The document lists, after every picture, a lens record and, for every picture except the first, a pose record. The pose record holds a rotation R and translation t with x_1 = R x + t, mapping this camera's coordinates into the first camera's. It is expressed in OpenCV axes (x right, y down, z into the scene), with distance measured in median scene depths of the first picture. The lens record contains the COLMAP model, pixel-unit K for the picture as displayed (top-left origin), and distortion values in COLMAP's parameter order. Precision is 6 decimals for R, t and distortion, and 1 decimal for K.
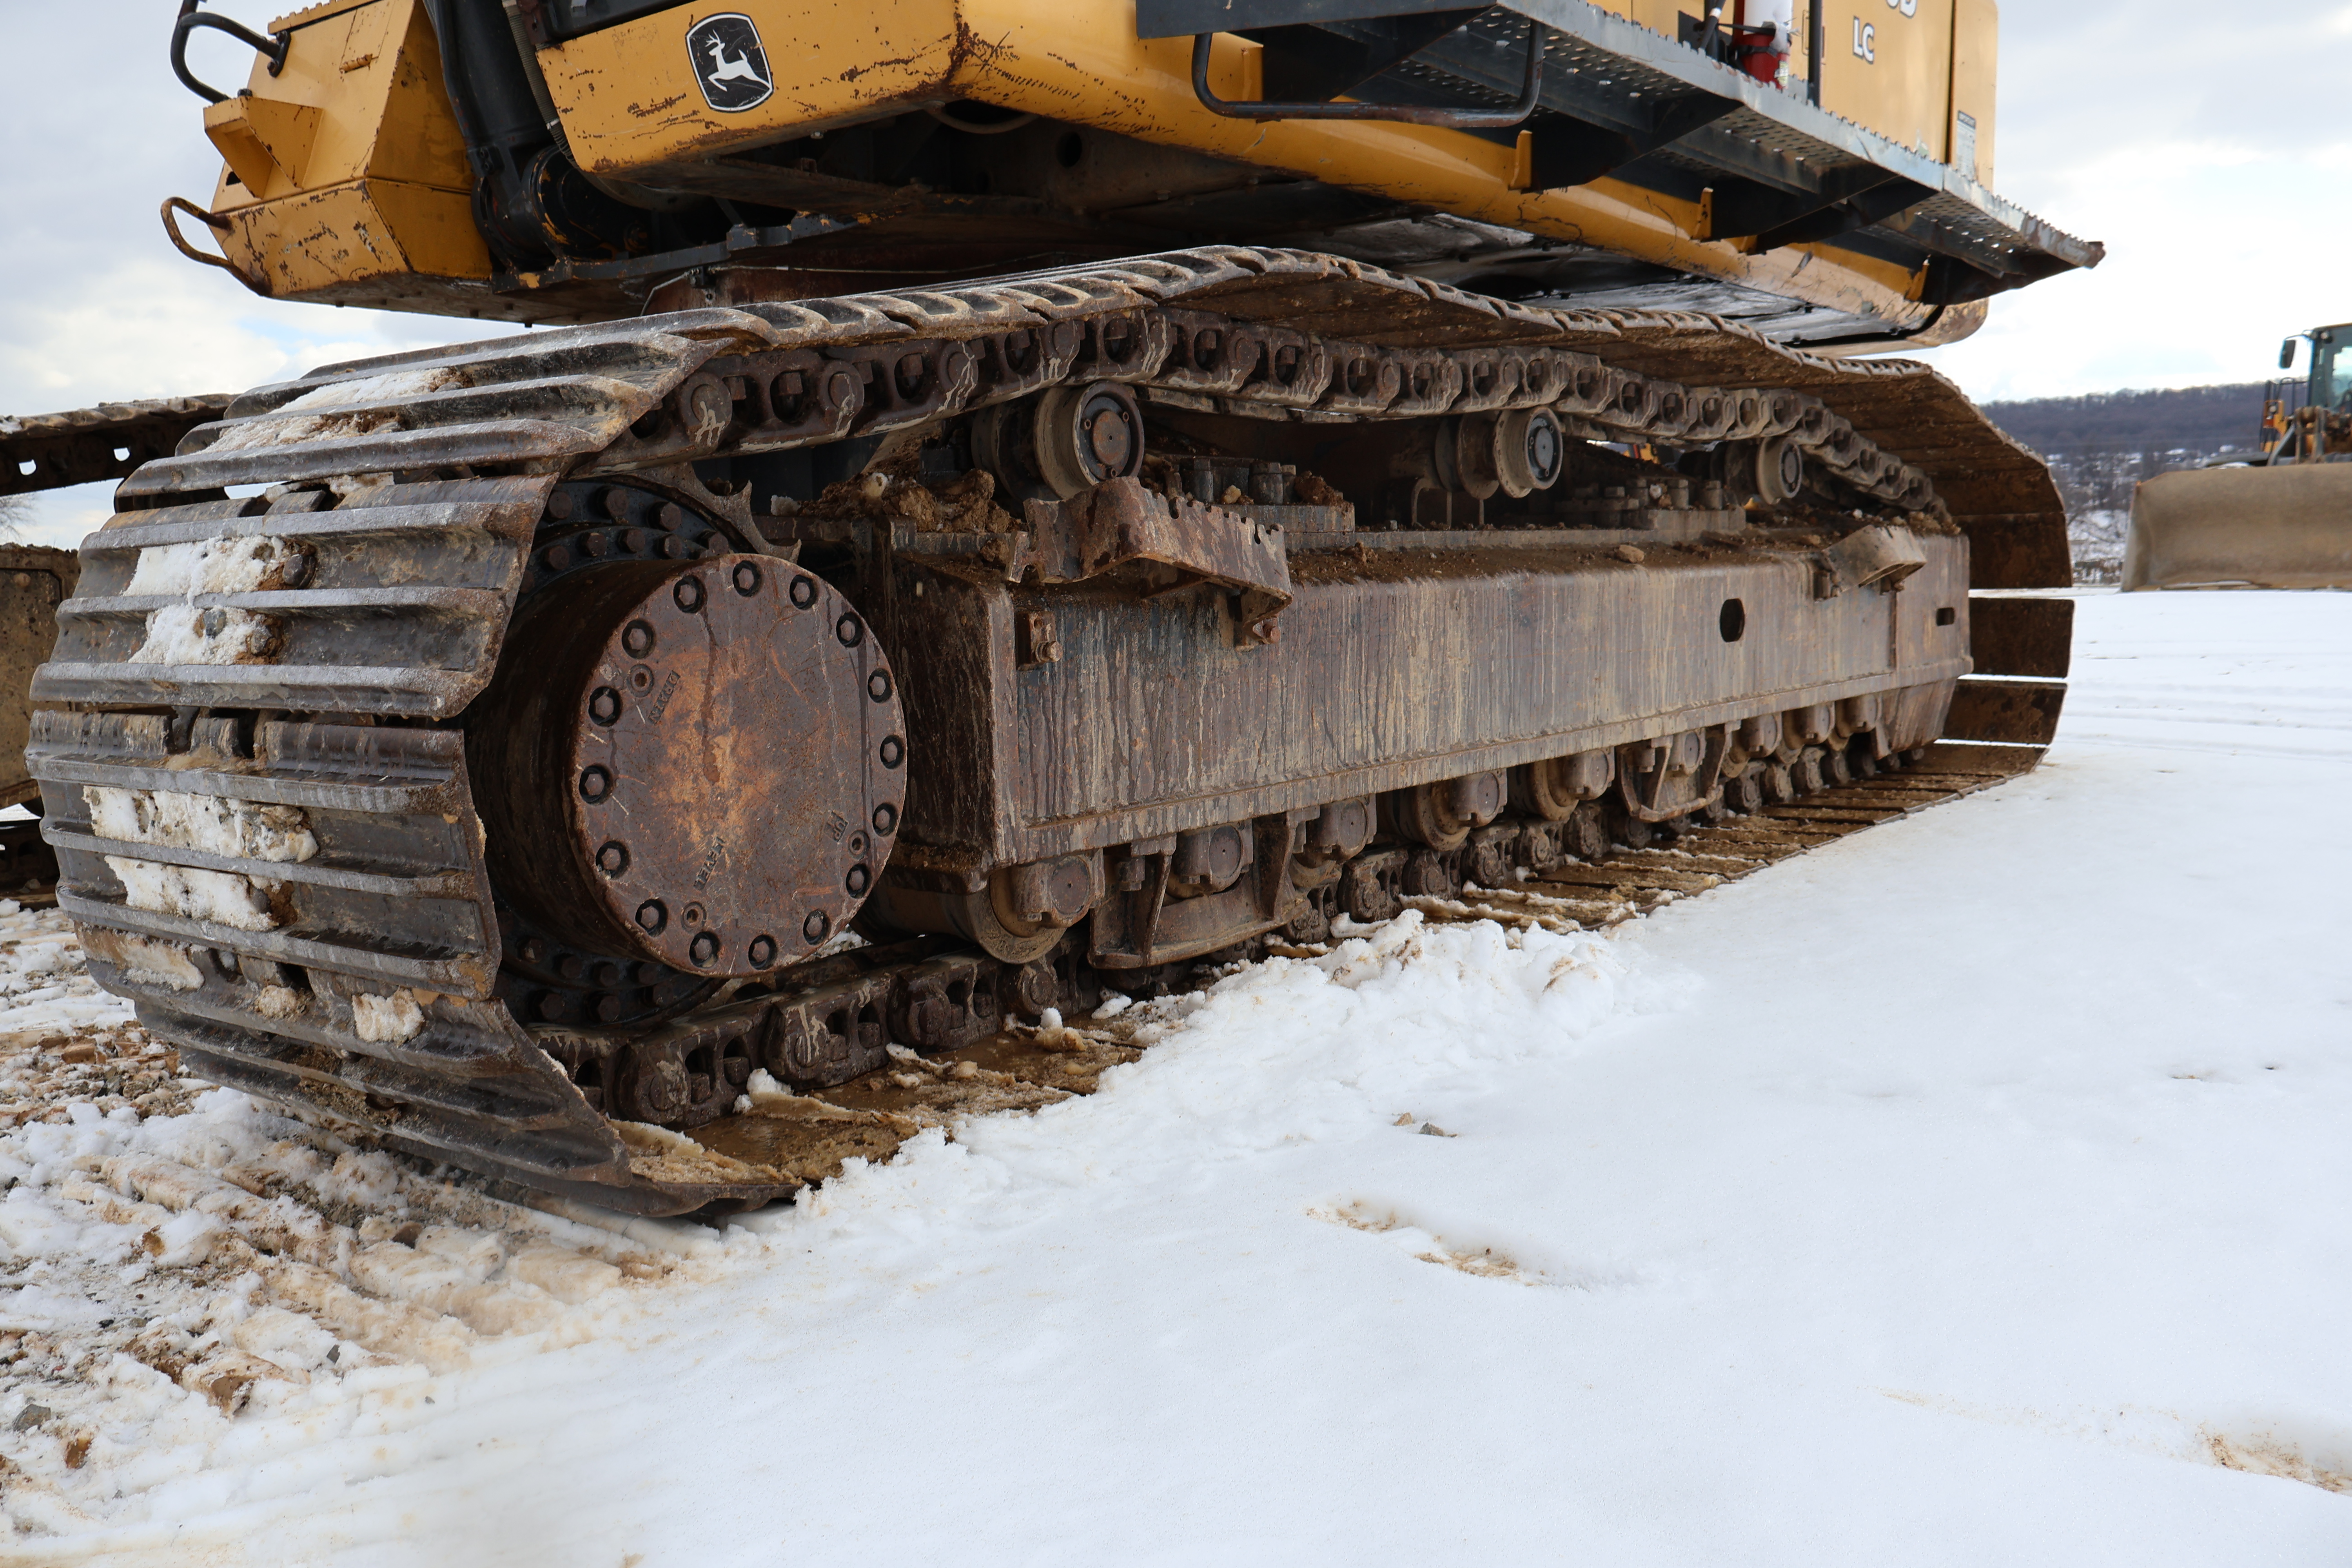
lens RADIAL K [[1947.3, 0, 1165.2], [0, 1947.3, 765.3], [0, 0, 1]] dist [0.004666, 0.000446]
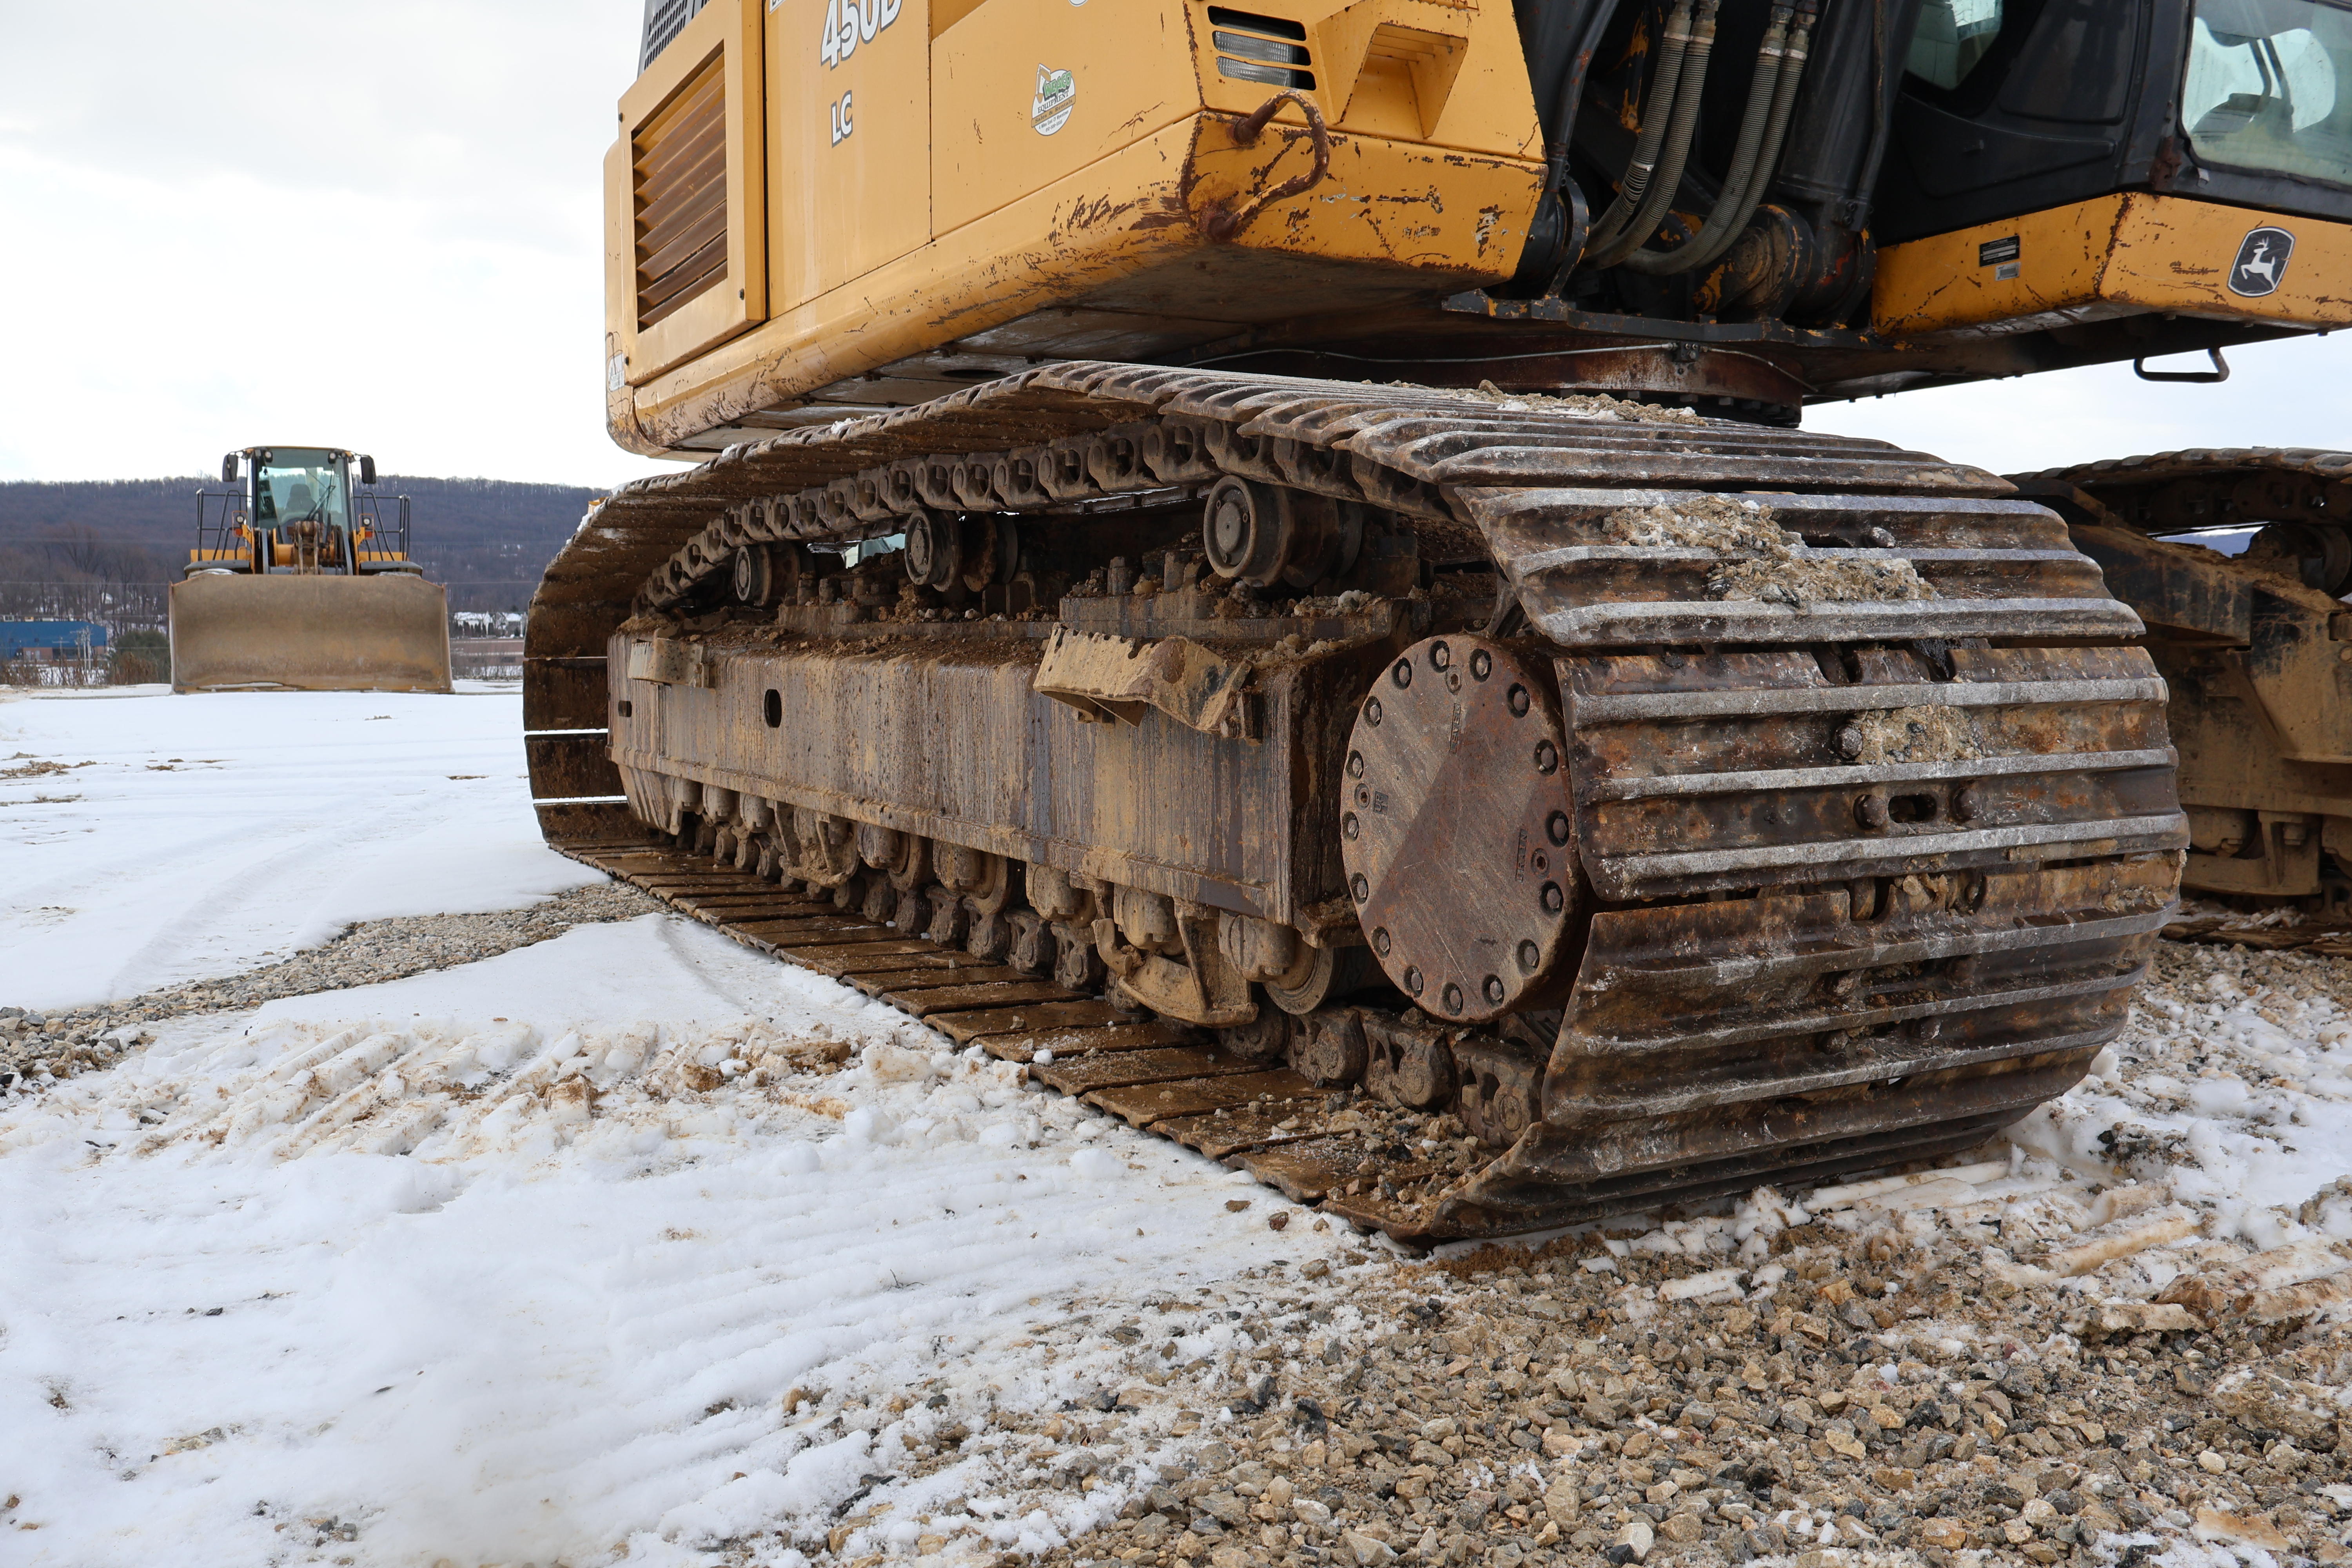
lens RADIAL K [[1947.3, 0, 1186.4], [0, 1947.3, 769.8], [0, 0, 1]] dist [0.004666, 0.000446]
pose [[0.380014, -0.044763, 0.923897, -1.726445], [0.094309, 0.995498, 0.009441, -0.091846], [-0.920160, 0.083545, 0.382525, 1.170023]]
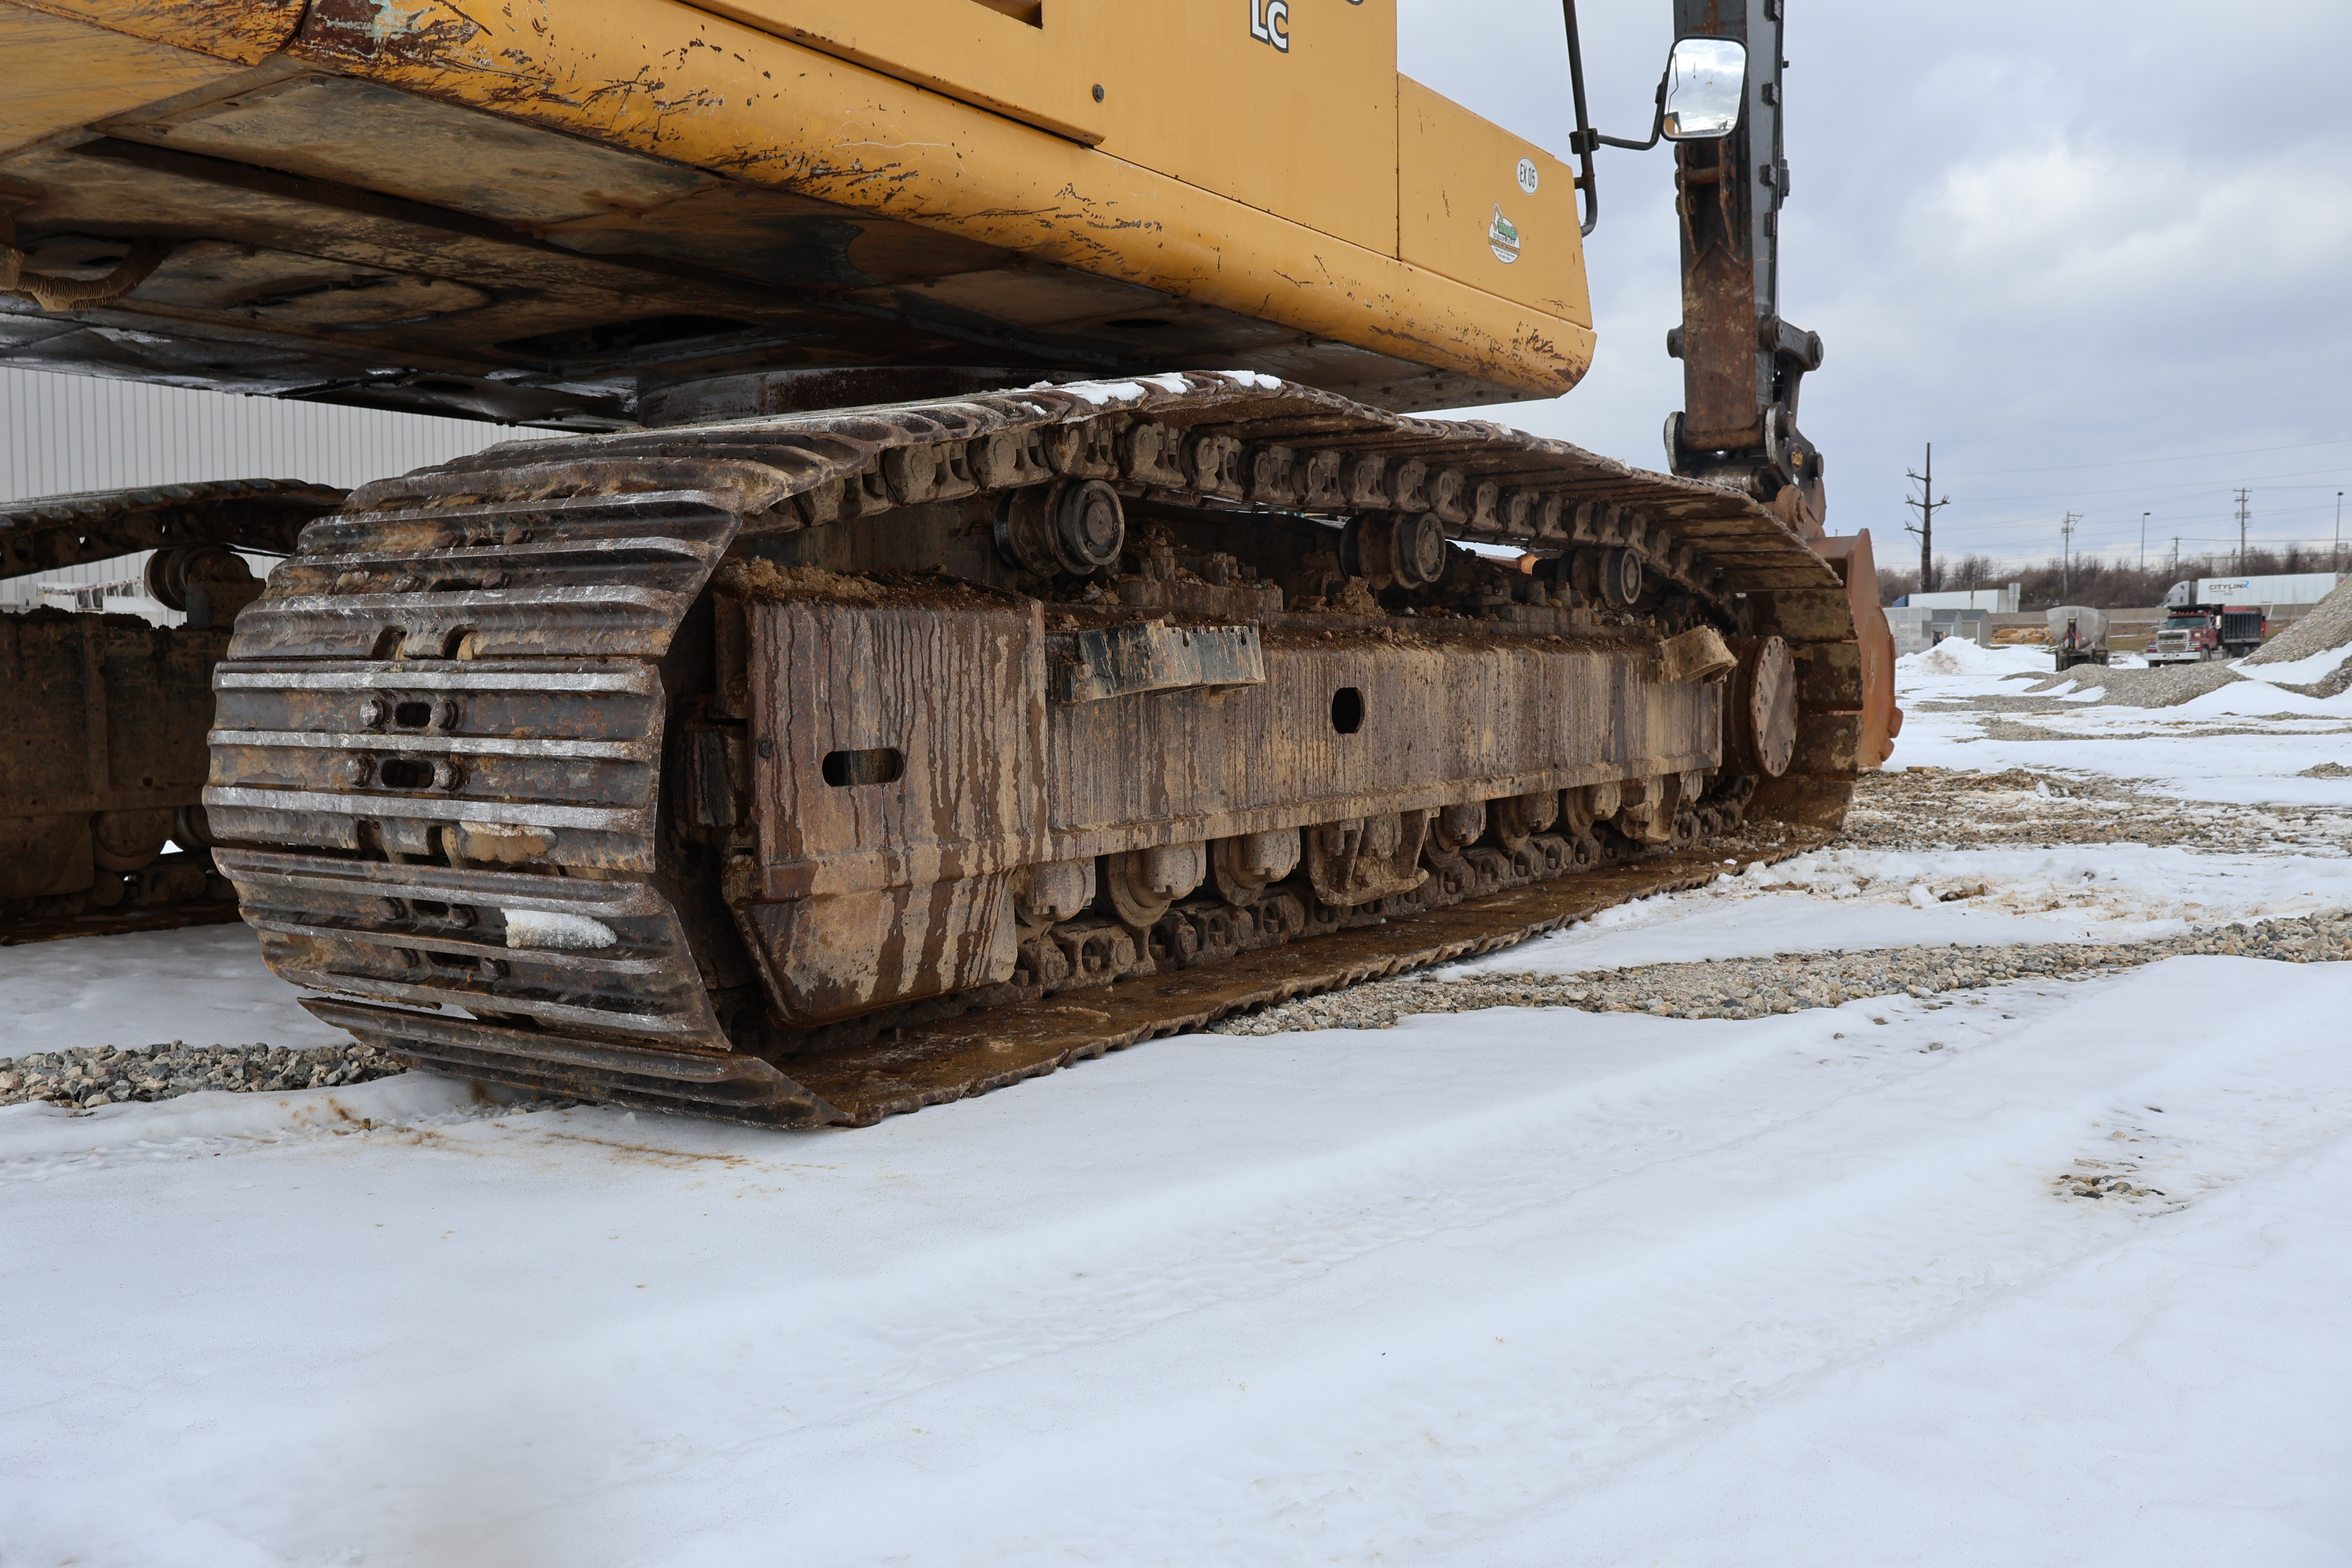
lens RADIAL K [[1947.3, 0, 1167.8], [0, 1947.3, 774.2], [0, 0, 1]] dist [0.004666, 0.000446]
pose [[-0.995927, 0.036399, -0.082489, -0.191486], [0.022841, 0.986900, 0.159709, -0.324260], [0.087222, 0.157174, -0.983712, 3.331242]]
